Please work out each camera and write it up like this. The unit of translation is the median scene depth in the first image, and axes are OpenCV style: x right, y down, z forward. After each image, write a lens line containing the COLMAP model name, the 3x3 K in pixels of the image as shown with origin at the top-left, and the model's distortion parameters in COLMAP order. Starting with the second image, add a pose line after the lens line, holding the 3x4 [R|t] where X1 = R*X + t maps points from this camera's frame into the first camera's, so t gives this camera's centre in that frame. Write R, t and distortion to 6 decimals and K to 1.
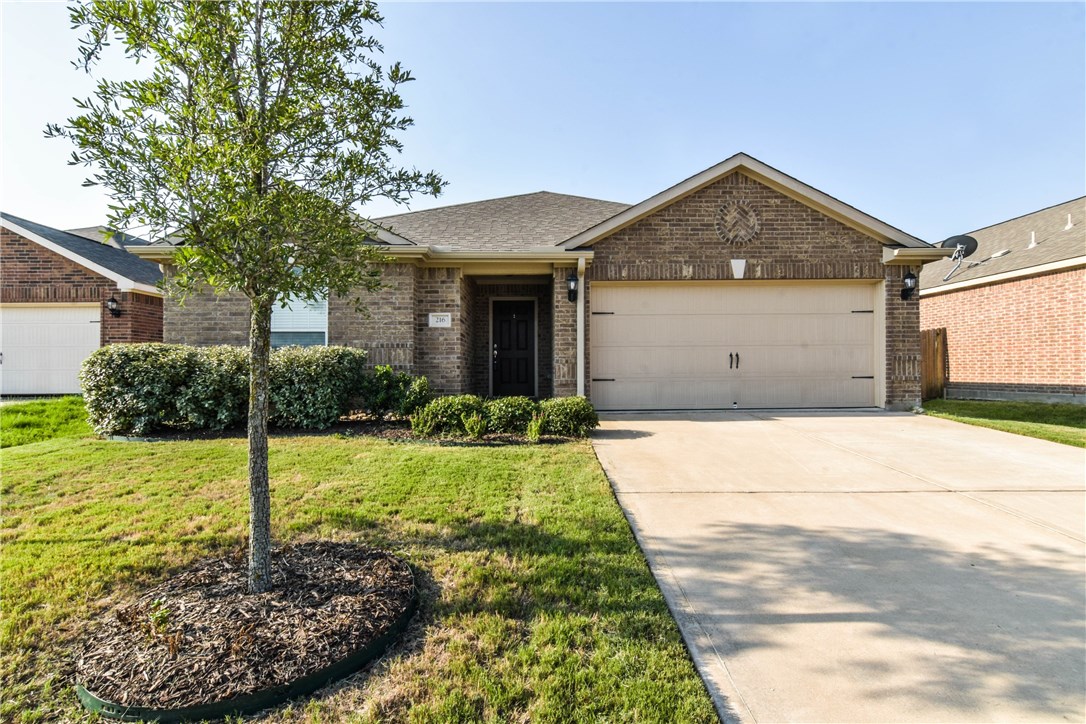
lens RADIAL K [[527.8, 0, 544.8], [0, 527.8, 363.4], [0, 0, 1]] dist [-0.012217, 0.007091]
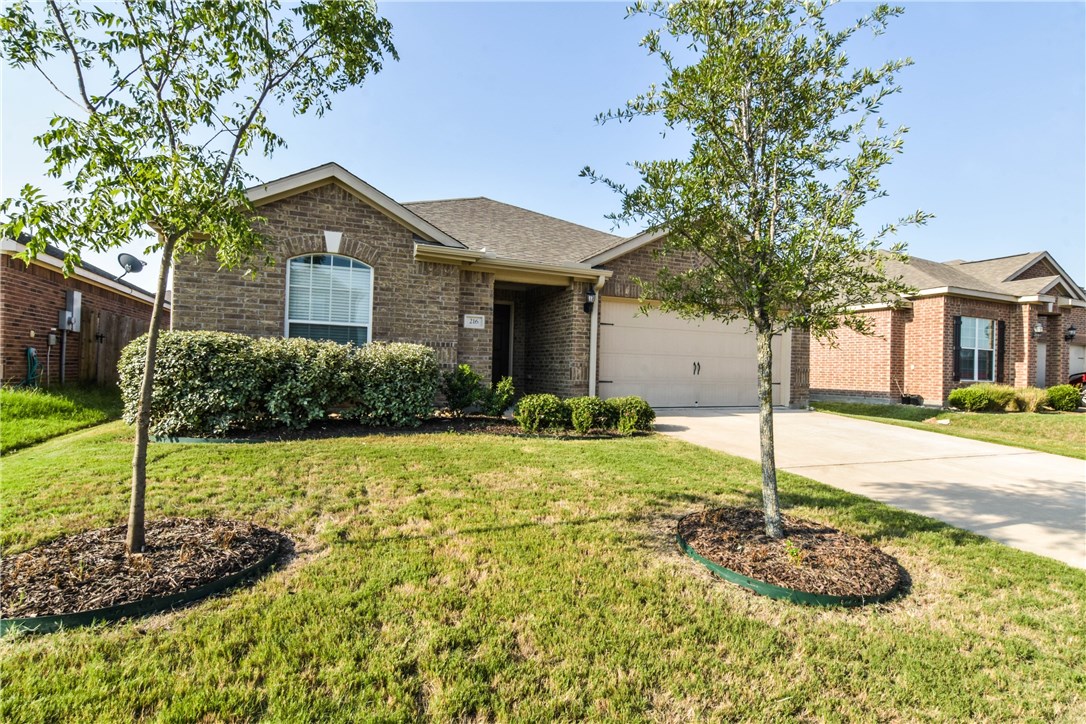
lens RADIAL K [[527.8, 0, 543.2], [0, 527.8, 364.3], [0, 0, 1]] dist [-0.012217, 0.007091]
pose [[0.927465, 0.032471, 0.372496, -0.467594], [-0.035626, 0.999364, 0.001589, -0.004241], [-0.372208, -0.014745, 0.928032, -0.022138]]
